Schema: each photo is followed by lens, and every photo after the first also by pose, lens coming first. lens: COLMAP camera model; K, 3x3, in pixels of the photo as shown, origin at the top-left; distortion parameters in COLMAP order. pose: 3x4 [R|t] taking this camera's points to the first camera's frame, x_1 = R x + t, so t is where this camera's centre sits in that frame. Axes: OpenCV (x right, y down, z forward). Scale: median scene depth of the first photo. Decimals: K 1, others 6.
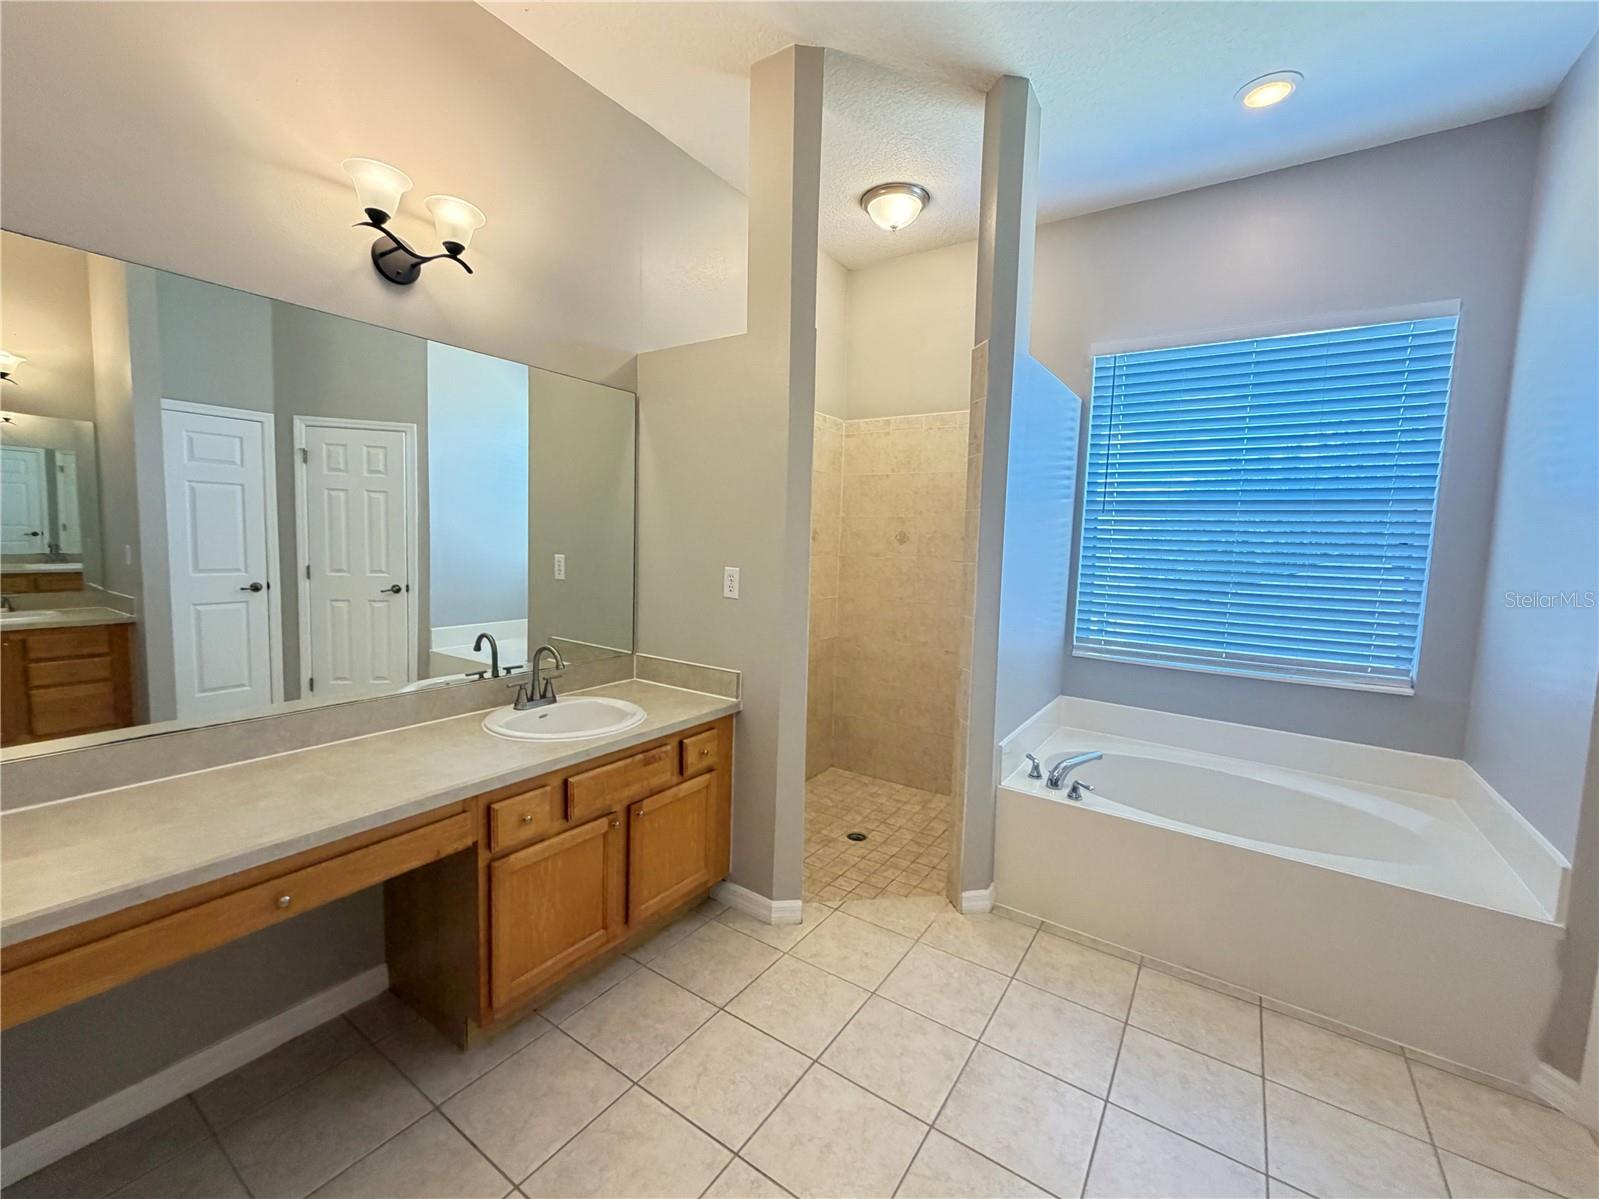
lens RADIAL K [[657.9, 0, 785.8], [0, 657.9, 603.3], [0, 0, 1]] dist [-0.000410, 0.000466]
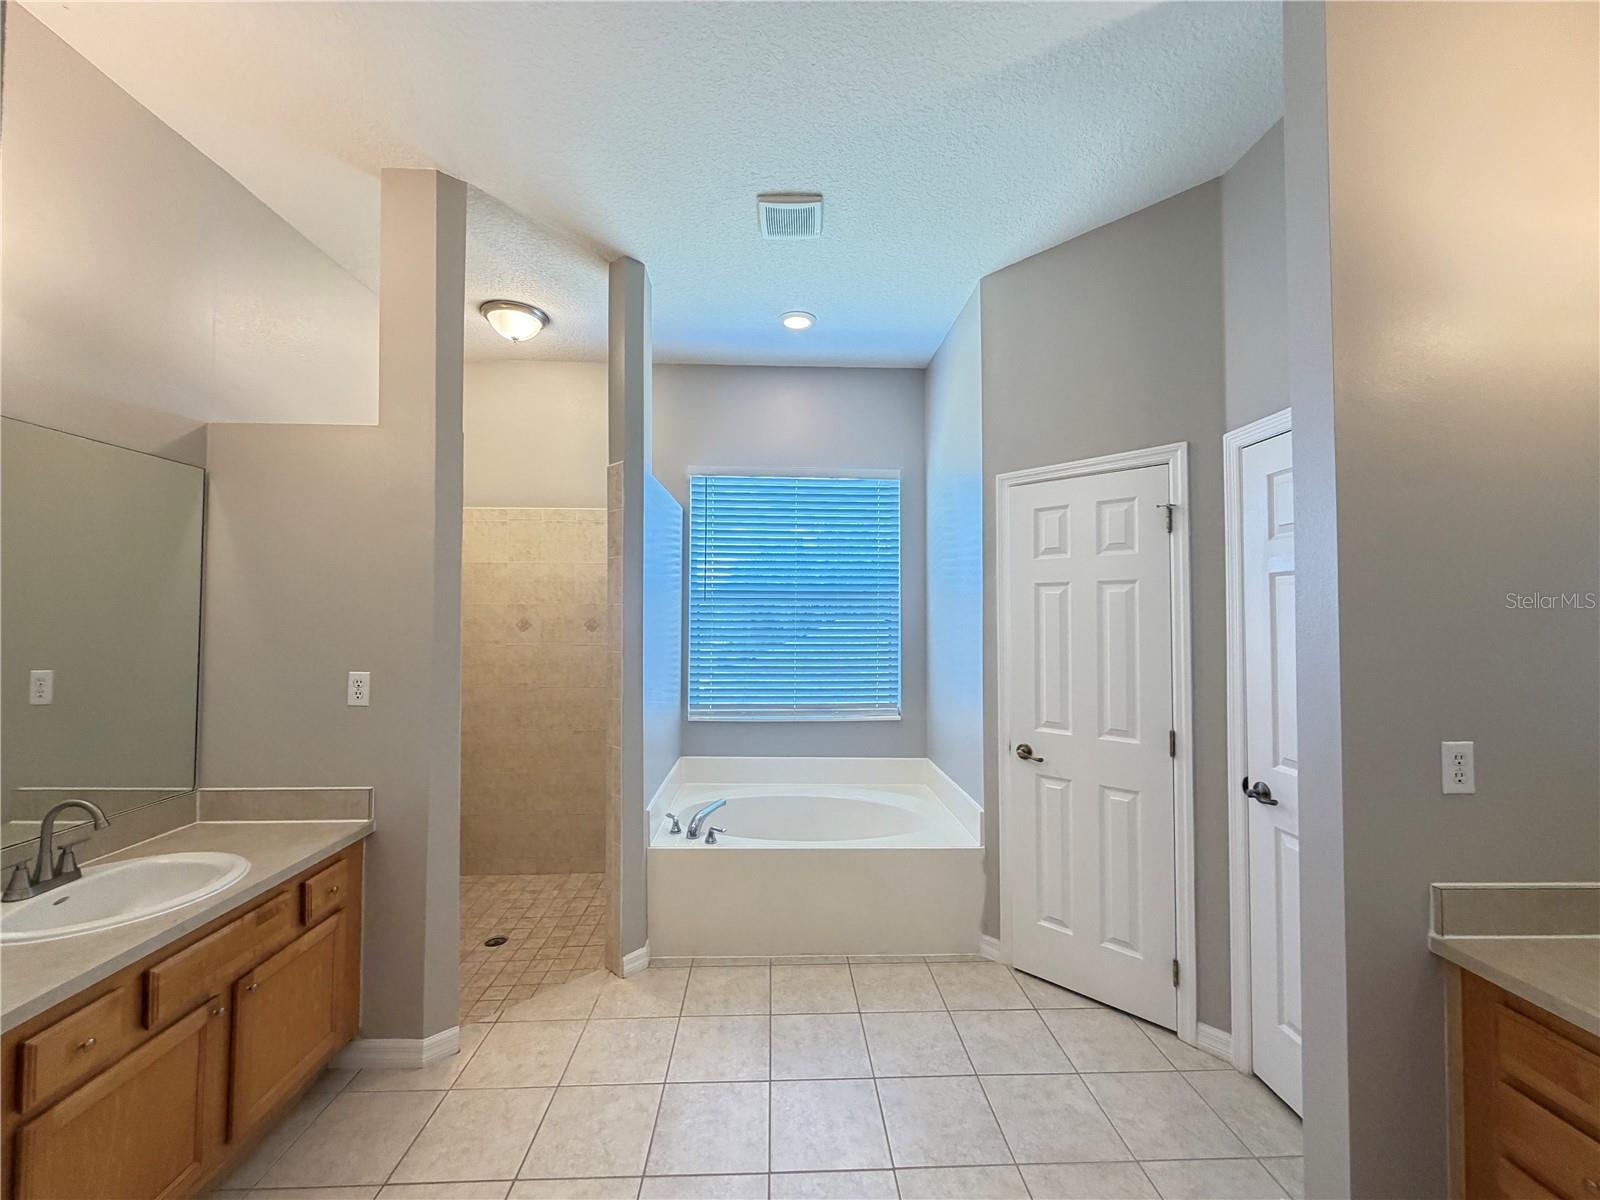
lens RADIAL K [[658.3, 0, 787.2], [0, 658.3, 602.2], [0, 0, 1]] dist [-0.000410, 0.000466]
pose [[0.800174, -0.018814, 0.599472, -0.159749], [0.080889, 0.993761, -0.076782, -0.034323], [-0.594288, 0.109930, 0.796704, -0.083303]]
